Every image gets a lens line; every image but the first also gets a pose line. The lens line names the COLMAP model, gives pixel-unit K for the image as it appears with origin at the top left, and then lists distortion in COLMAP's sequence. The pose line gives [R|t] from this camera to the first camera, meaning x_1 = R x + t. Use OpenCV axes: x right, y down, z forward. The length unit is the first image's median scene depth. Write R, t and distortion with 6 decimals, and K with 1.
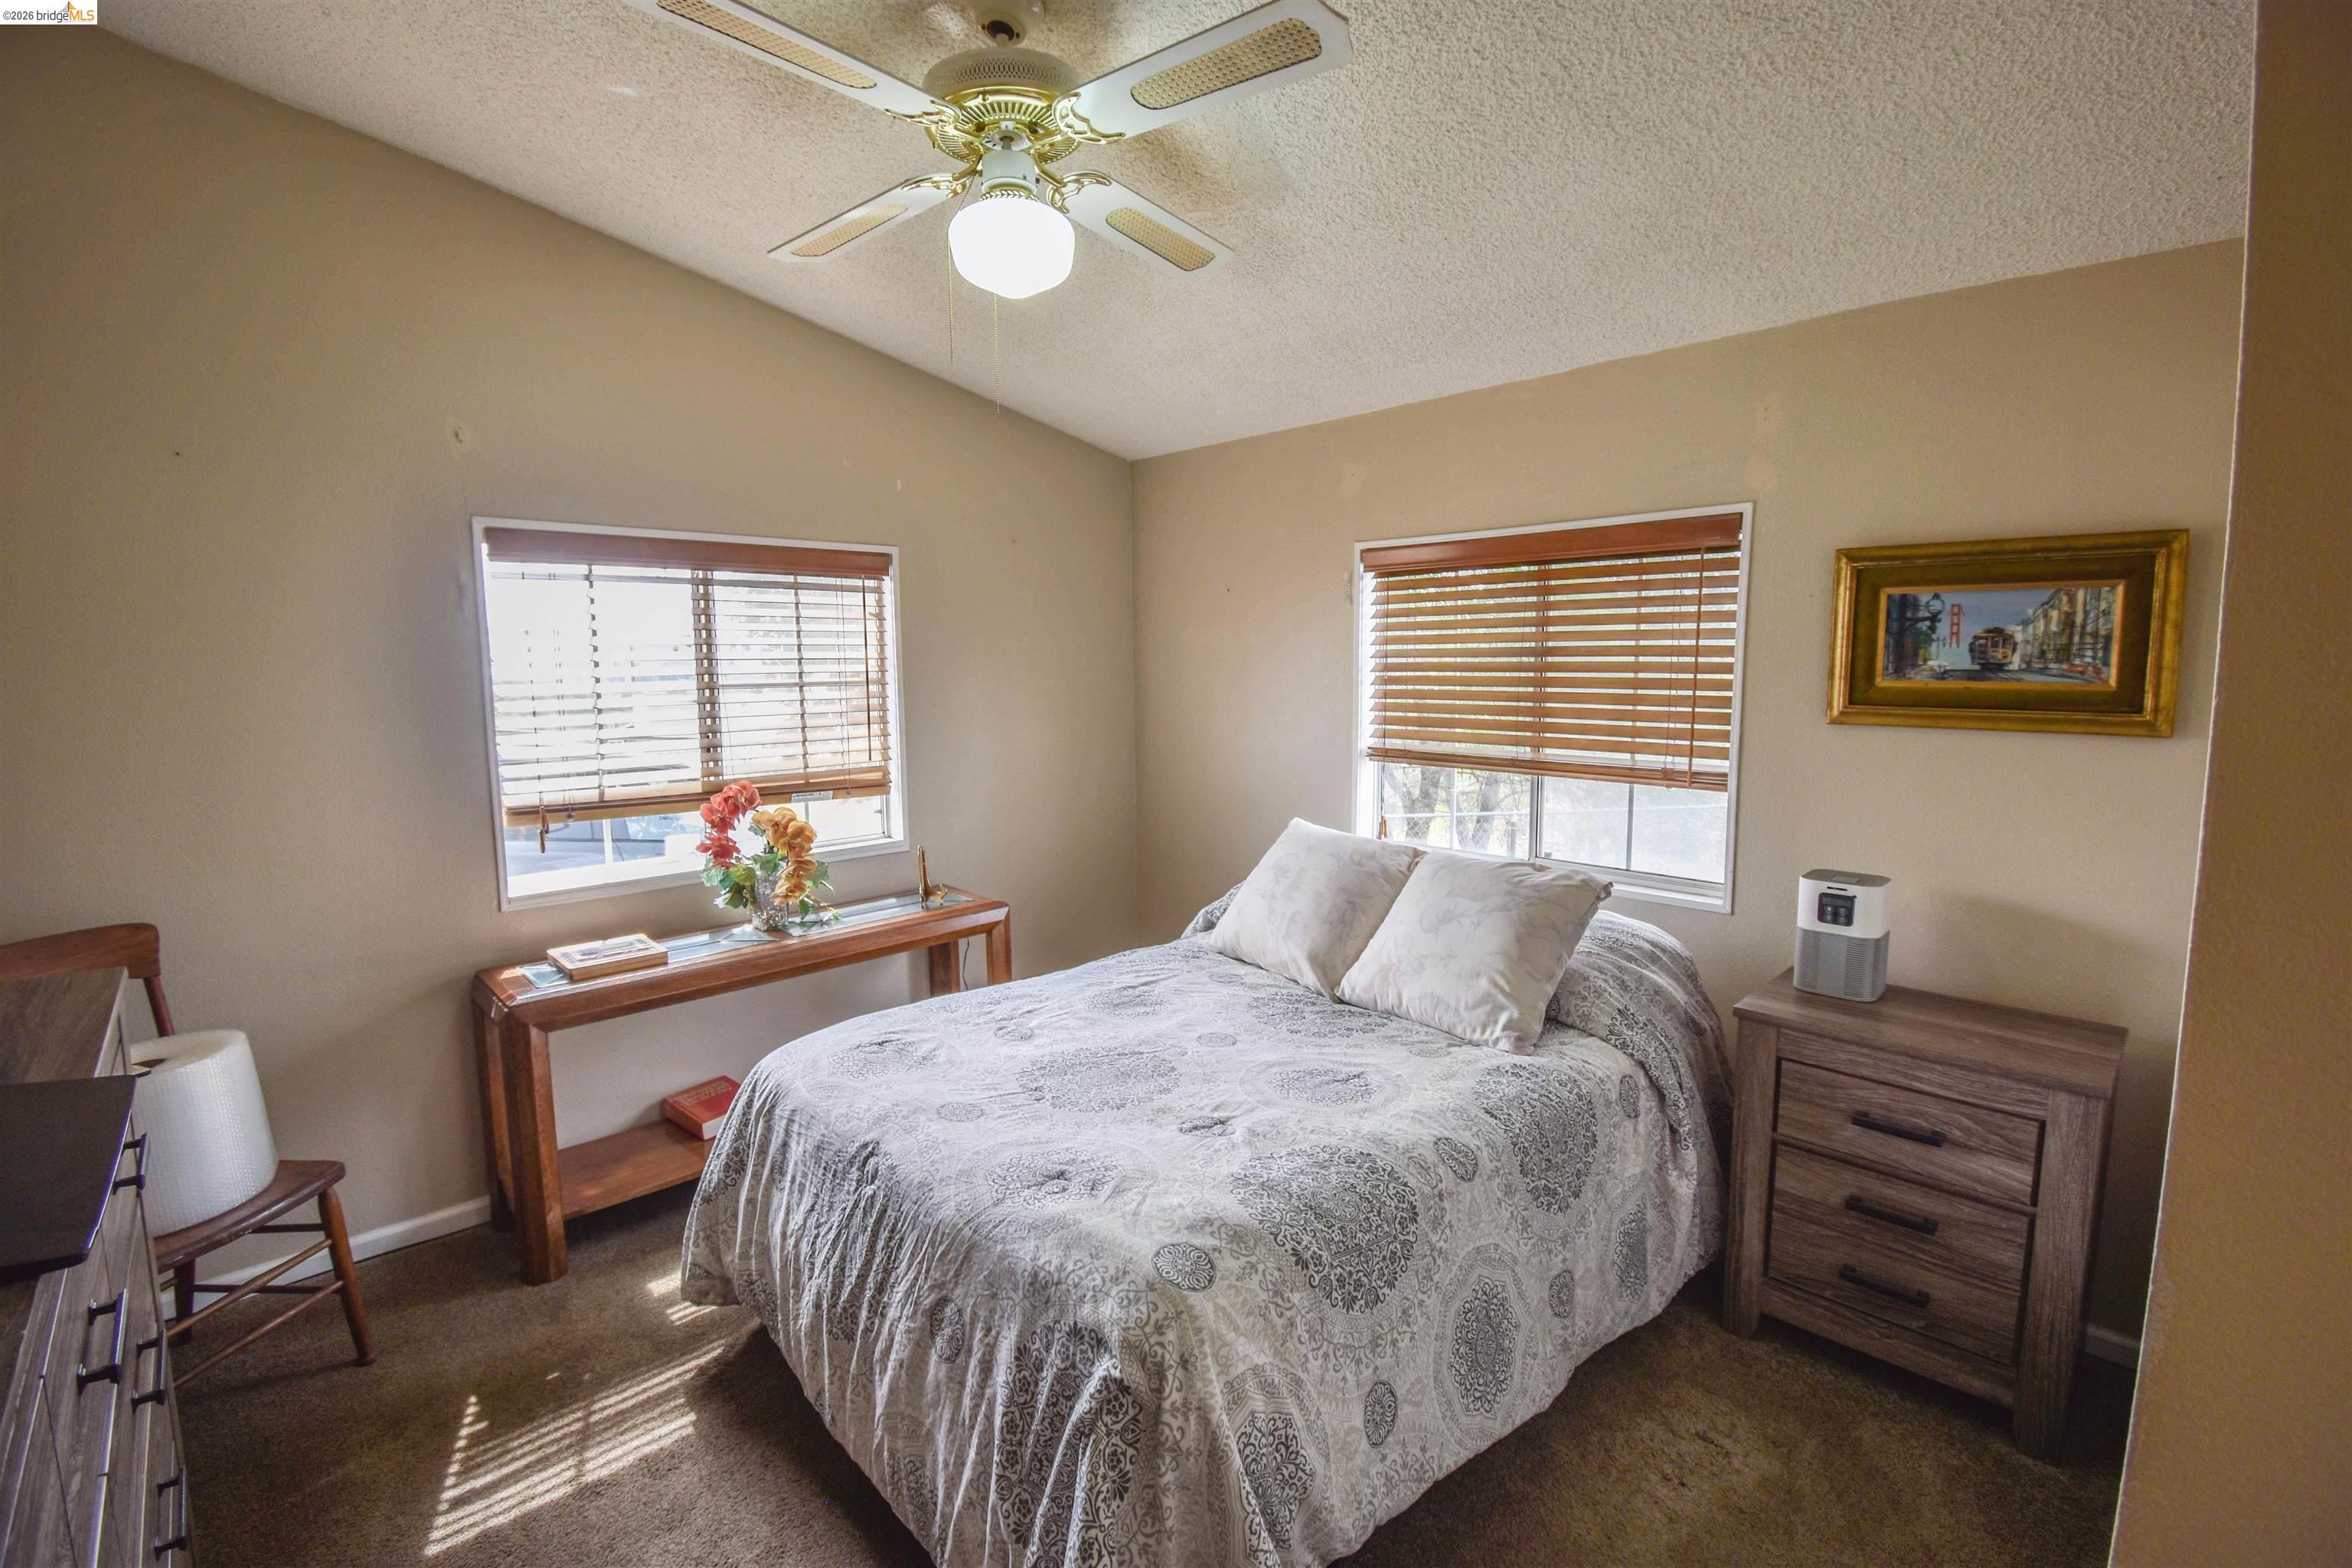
lens RADIAL K [[1030.8, 0, 1181.4], [0, 1030.8, 778.0], [0, 0, 1]] dist [0.024371, -0.028442]
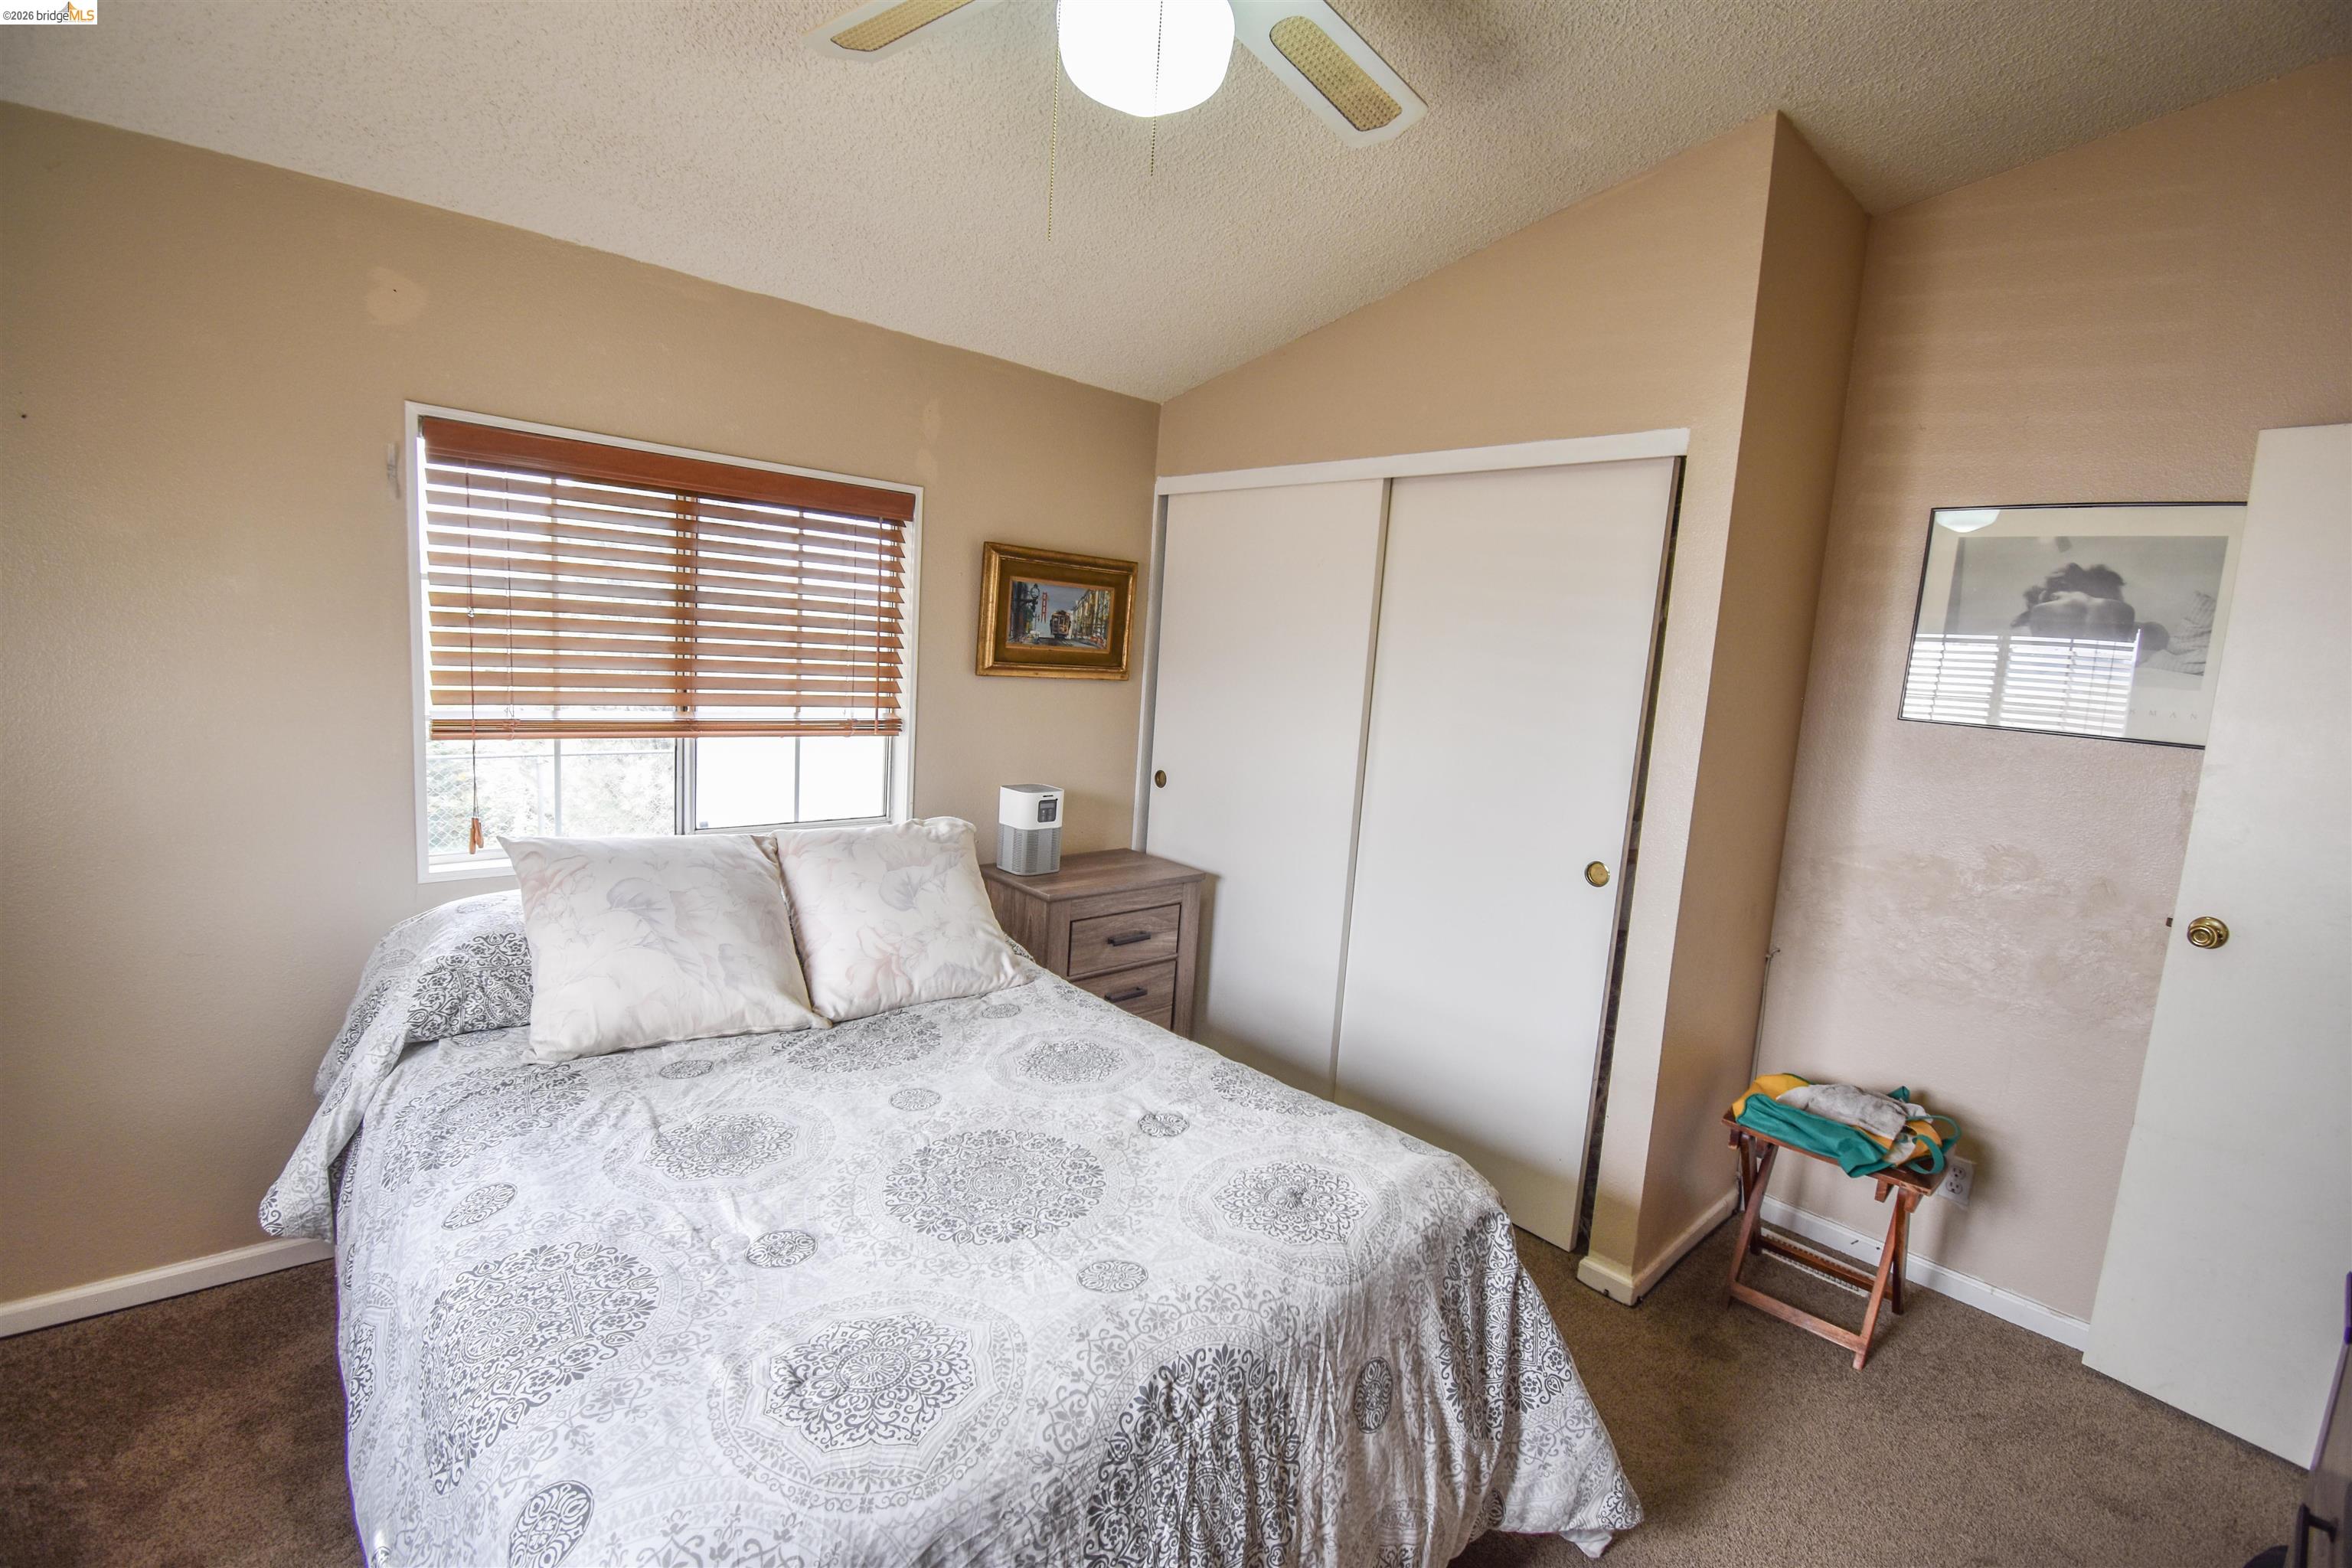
lens RADIAL K [[1030.8, 0, 1181.4], [0, 1030.8, 778.0], [0, 0, 1]] dist [0.024371, -0.028442]
pose [[0.025345, -0.127827, 0.991473, -0.717389], [0.048610, 0.990776, 0.126495, -0.081801], [-0.998496, 0.044990, 0.031325, 0.758083]]
